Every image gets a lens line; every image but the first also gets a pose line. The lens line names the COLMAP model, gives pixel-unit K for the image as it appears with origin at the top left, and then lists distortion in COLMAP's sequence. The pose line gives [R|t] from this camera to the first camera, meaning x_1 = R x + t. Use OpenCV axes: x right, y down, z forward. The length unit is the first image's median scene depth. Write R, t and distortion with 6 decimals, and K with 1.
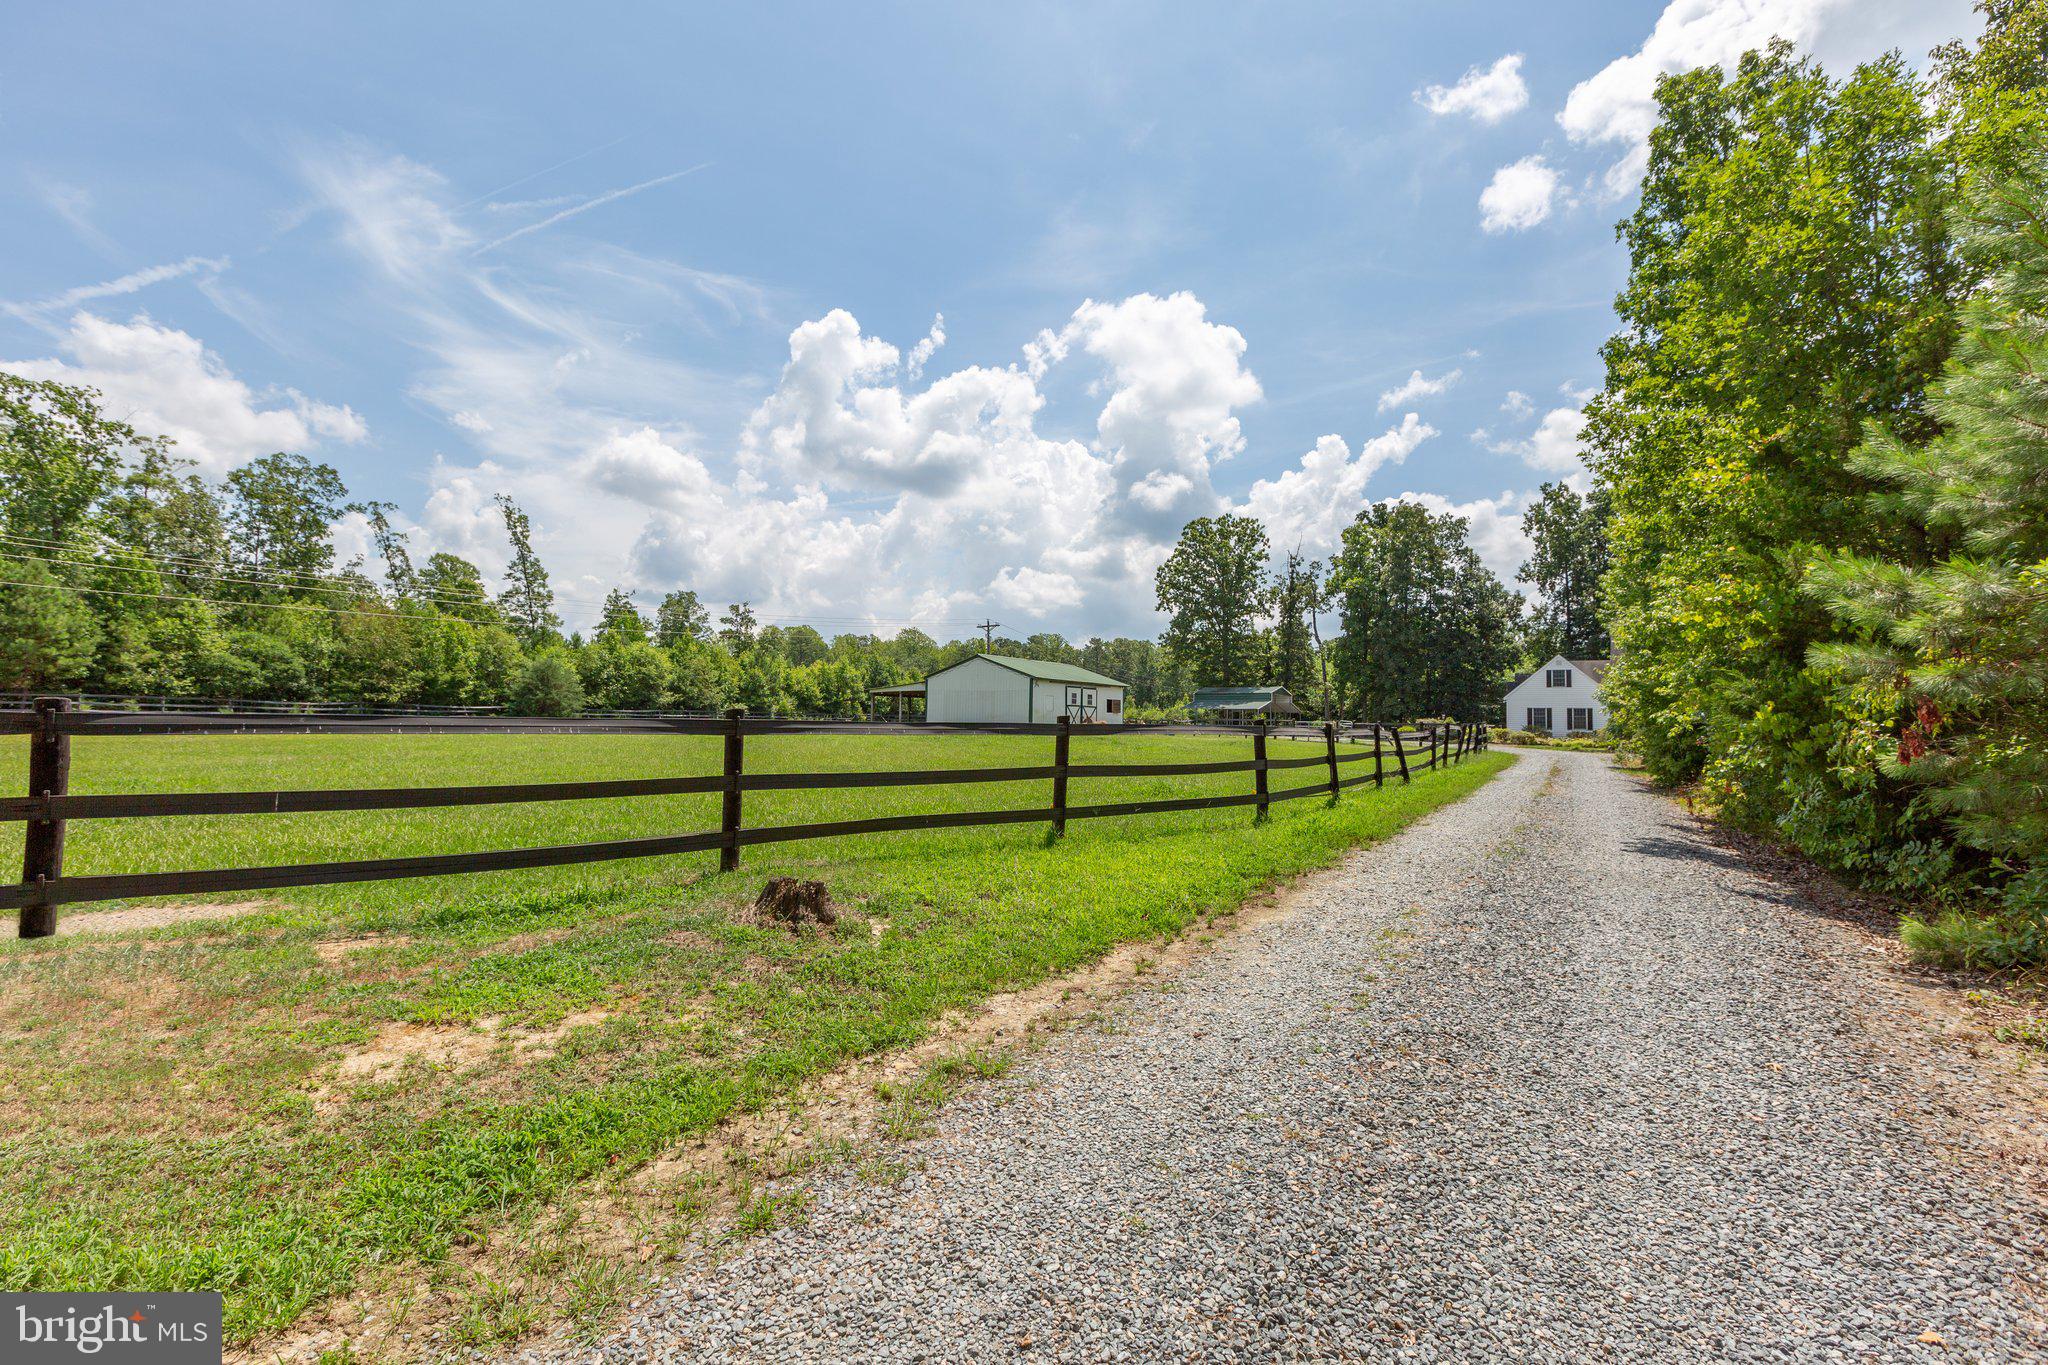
lens RADIAL K [[943.8, 0, 1024.0], [0, 943.8, 682.5], [0, 0, 1]] dist [-0.001731, -0.000520]
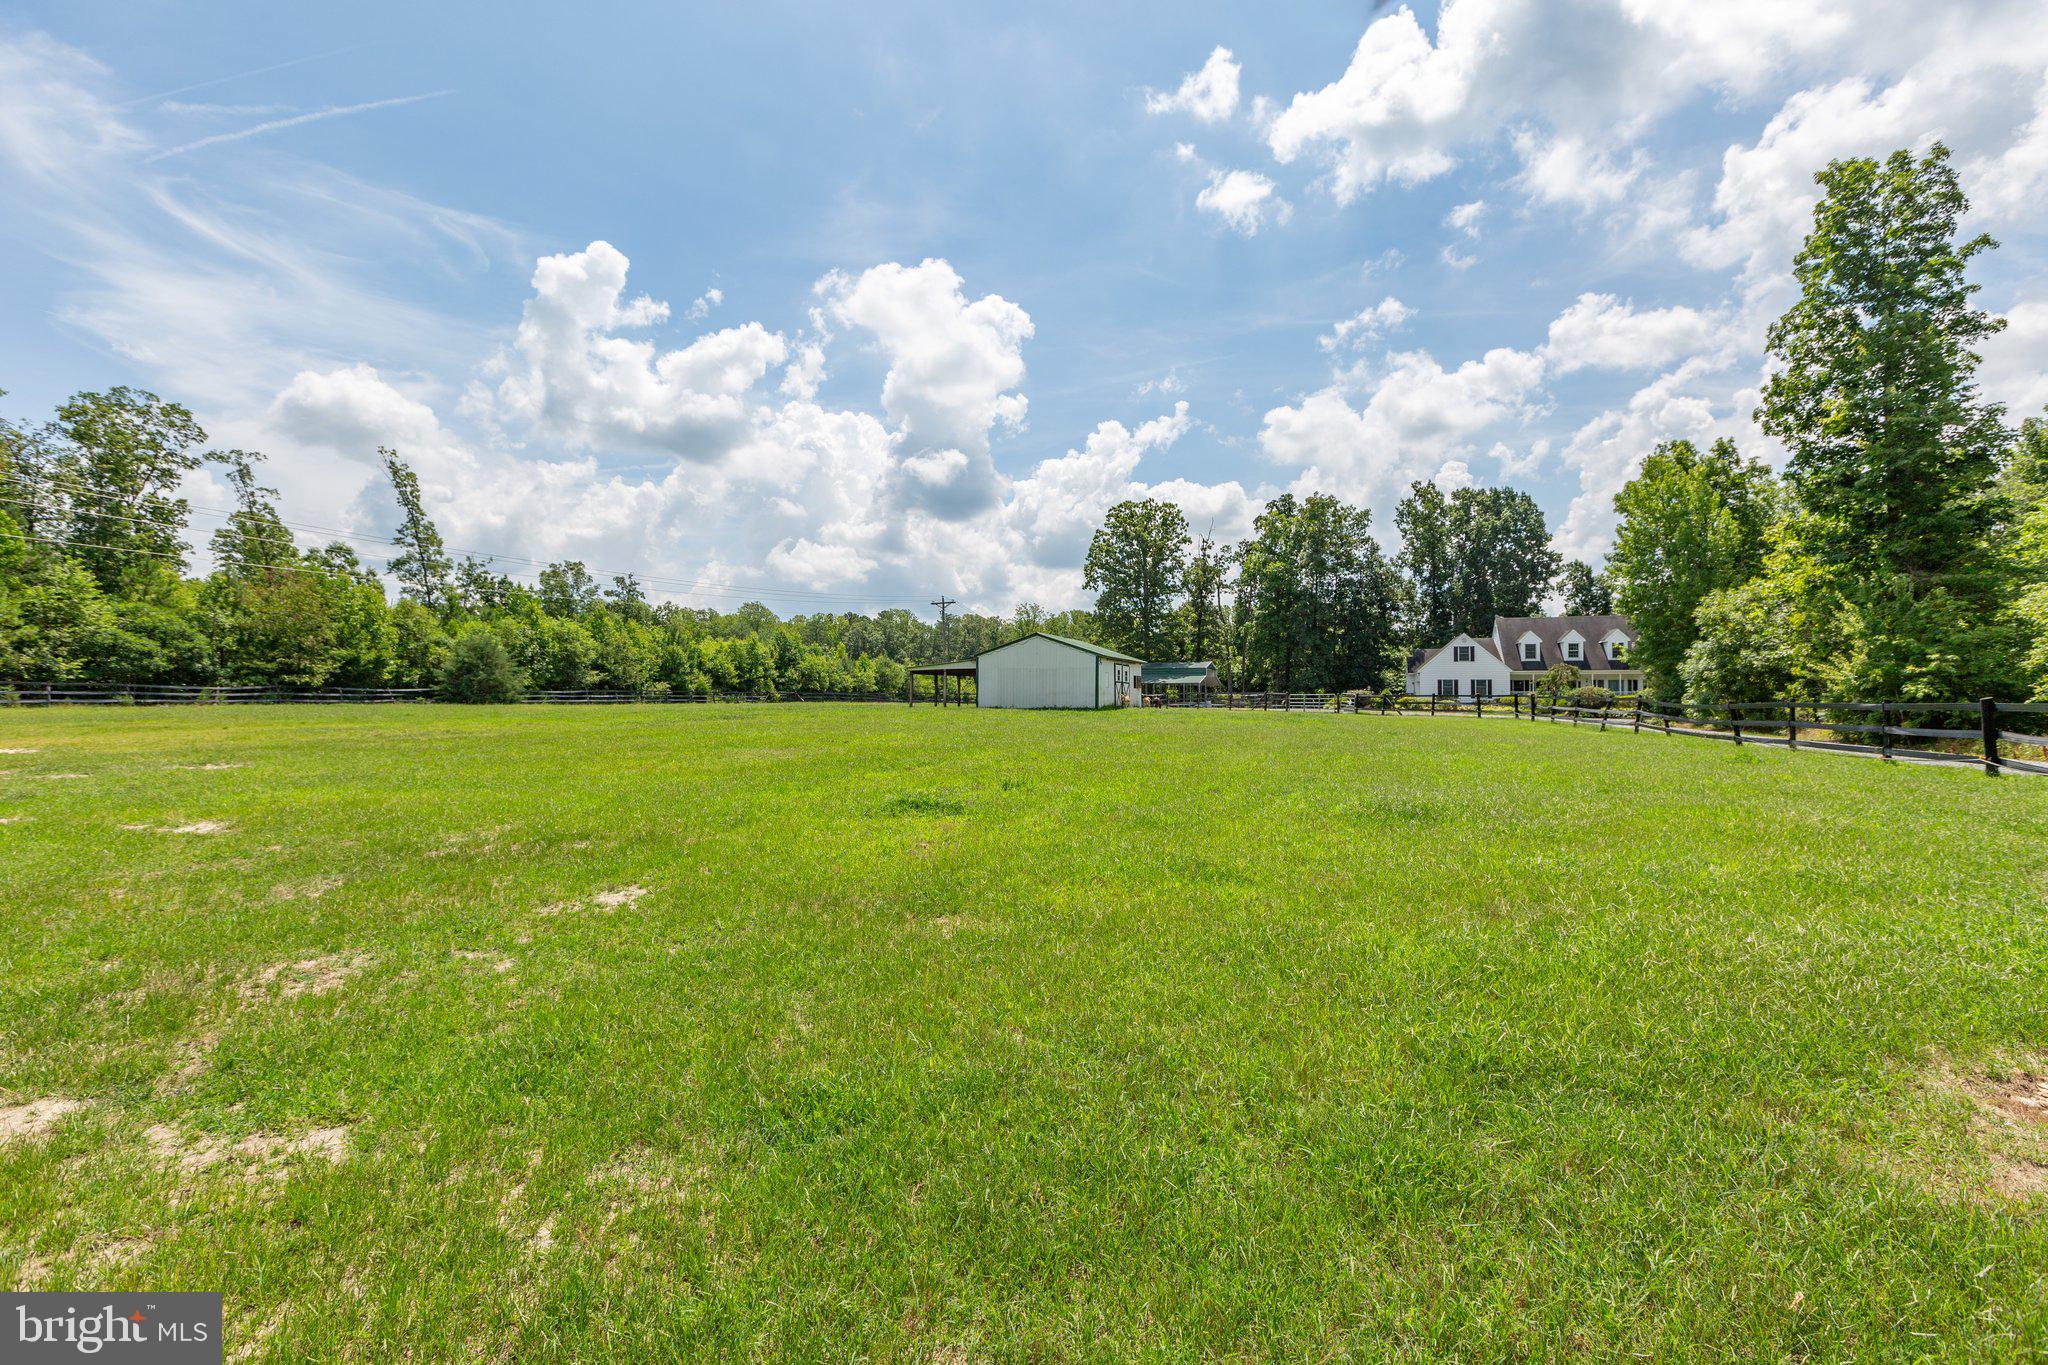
lens RADIAL K [[920.6, 0, 1024.0], [0, 920.6, 682.5], [0, 0, 1]] dist [-0.000457, -0.004859]
pose [[0.974243, -0.009843, 0.225284, -0.180456], [0.003483, 0.999585, 0.028612, -0.002957], [-0.225472, -0.027090, 0.973873, 0.025657]]
